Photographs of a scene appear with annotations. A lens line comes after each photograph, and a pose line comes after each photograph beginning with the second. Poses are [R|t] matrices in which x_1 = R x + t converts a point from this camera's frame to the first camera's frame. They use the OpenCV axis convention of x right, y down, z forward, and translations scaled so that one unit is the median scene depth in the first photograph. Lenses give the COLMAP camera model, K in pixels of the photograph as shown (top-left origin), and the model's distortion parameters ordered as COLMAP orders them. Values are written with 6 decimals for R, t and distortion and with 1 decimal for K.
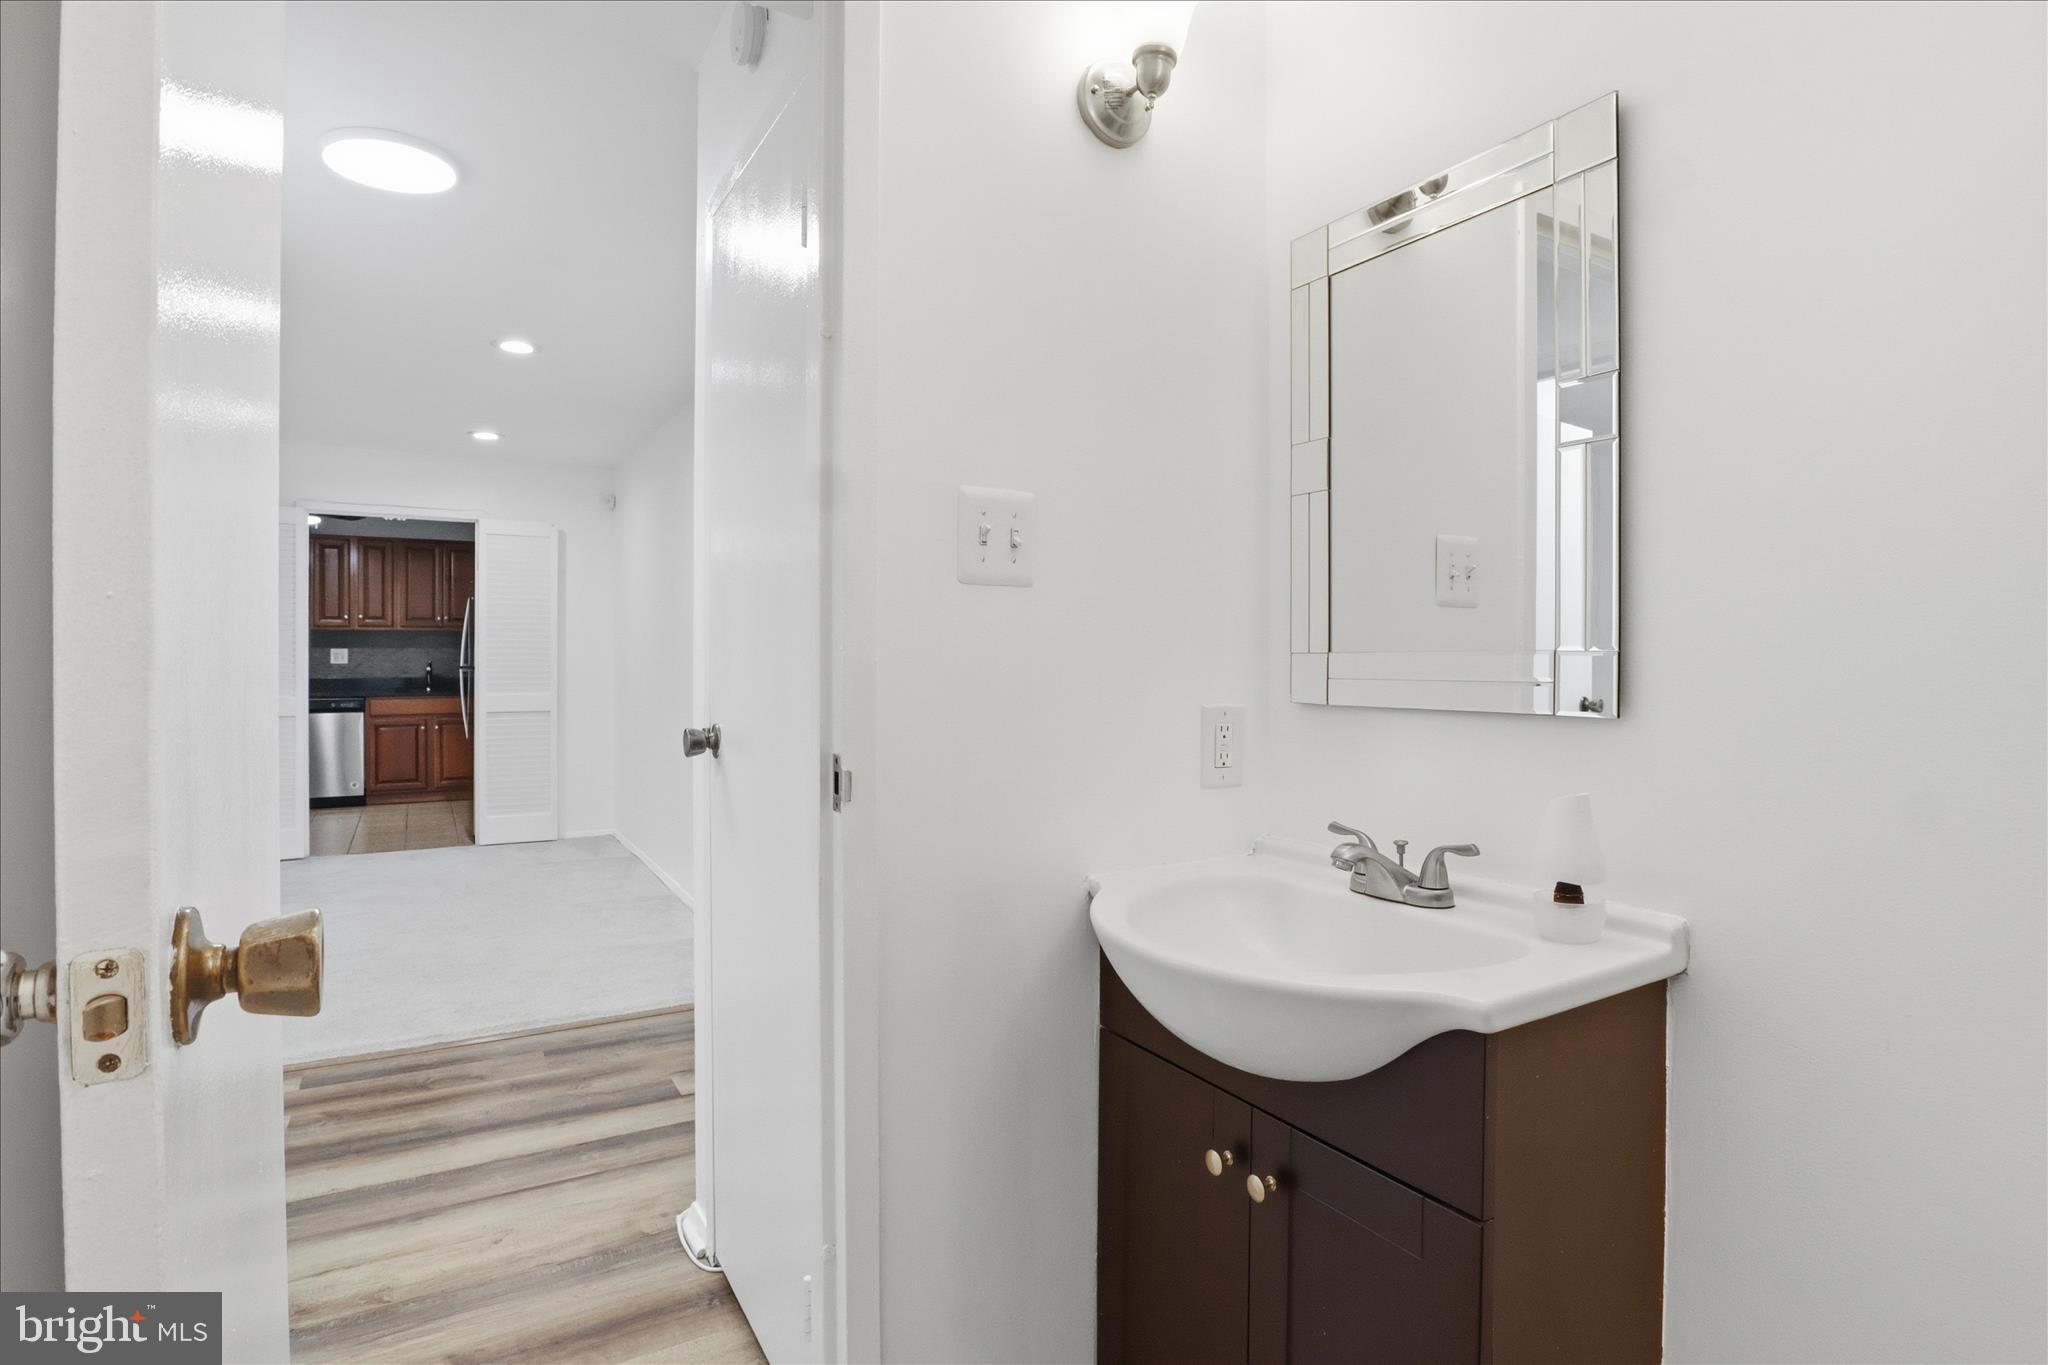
lens RADIAL K [[1025.9, 0, 1005.5], [0, 1025.9, 676.3], [0, 0, 1]] dist [-0.032250, 0.001664]
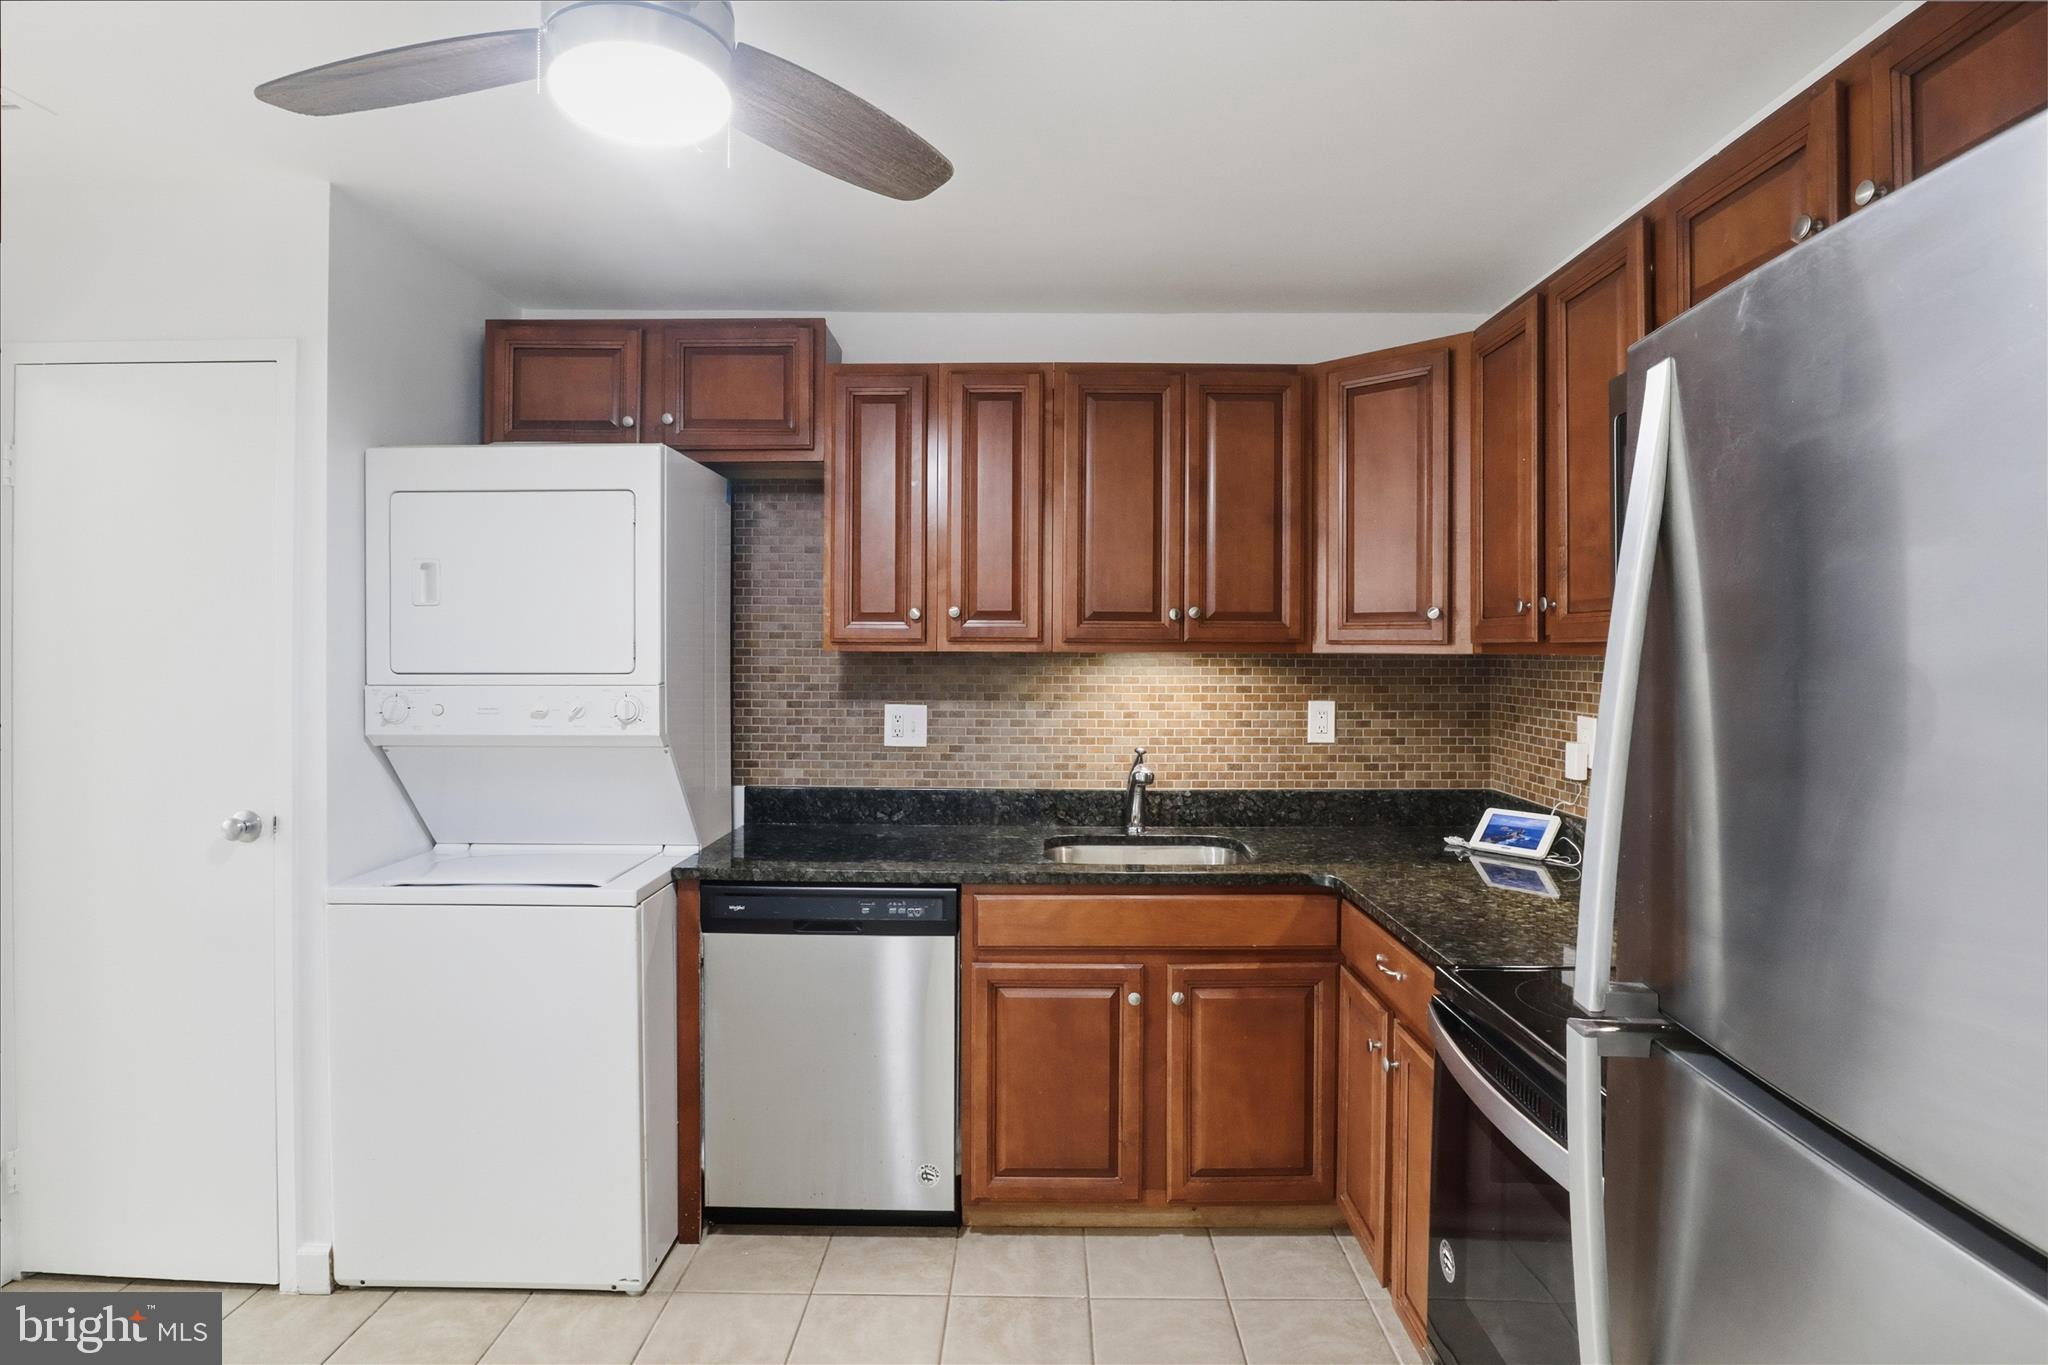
lens RADIAL K [[1025.9, 0, 1025.7], [0, 1025.9, 679.3], [0, 0, 1]] dist [-0.032250, 0.001664]
pose [[0.858353, 0.018463, -0.512728, -0.448803], [-0.009271, 0.999747, 0.020481, -0.044475], [0.512977, -0.012826, 0.858307, 0.729950]]
